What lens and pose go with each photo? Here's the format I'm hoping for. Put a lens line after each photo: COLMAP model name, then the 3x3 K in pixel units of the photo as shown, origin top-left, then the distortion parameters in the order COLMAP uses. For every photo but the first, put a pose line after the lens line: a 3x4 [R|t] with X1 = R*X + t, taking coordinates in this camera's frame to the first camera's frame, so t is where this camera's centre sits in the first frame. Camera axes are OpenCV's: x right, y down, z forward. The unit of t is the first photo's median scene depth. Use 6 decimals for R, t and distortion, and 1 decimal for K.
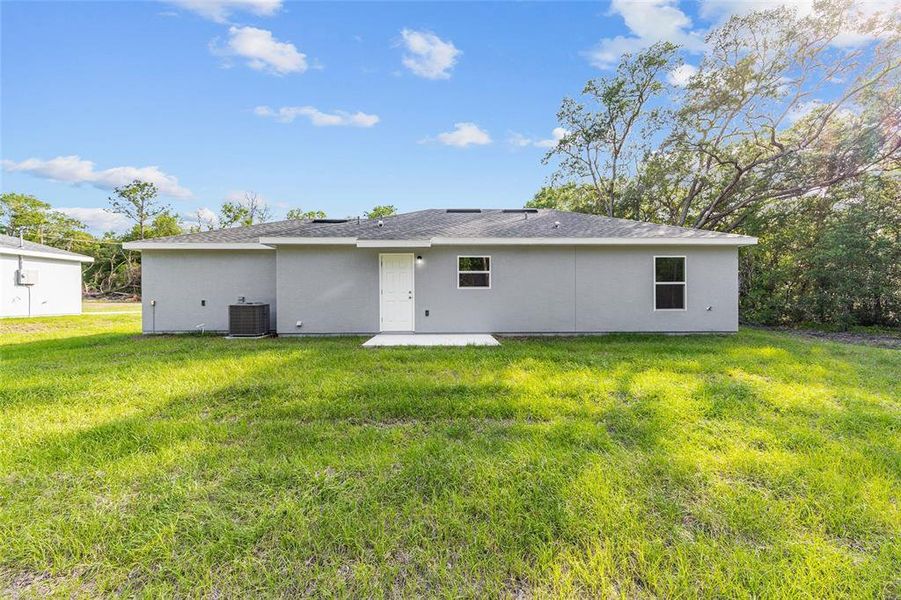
lens RADIAL K [[364.7, 0, 450.5], [0, 364.7, 300.0], [0, 0, 1]] dist [-0.000370, 0.000185]
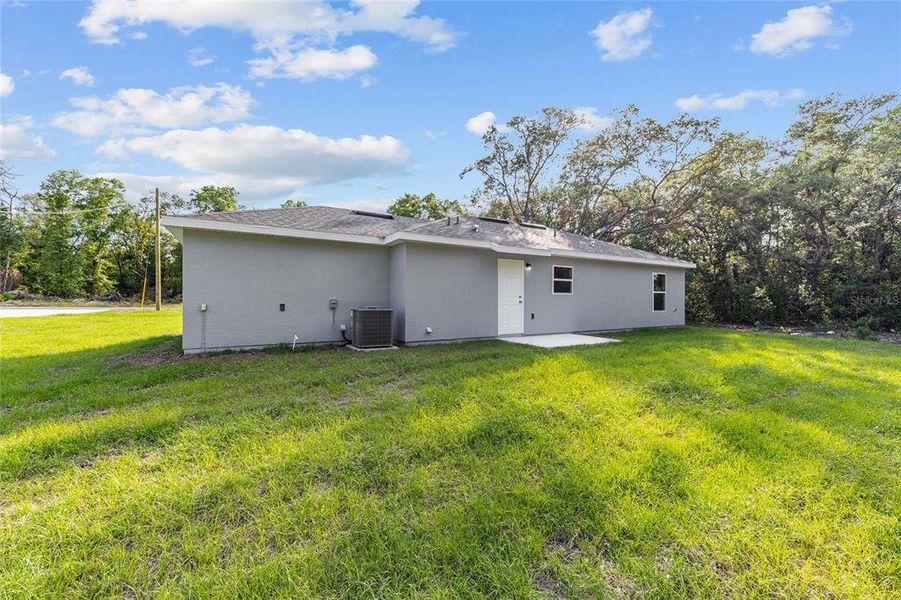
lens RADIAL K [[360.1, 0, 450.5], [0, 360.1, 300.0], [0, 0, 1]] dist [-0.002059, 0.000303]
pose [[0.867113, 0.007696, 0.498052, -0.805418], [-0.006974, 0.999970, -0.003310, -0.007273], [-0.498062, -0.000603, 0.867141, 0.192420]]
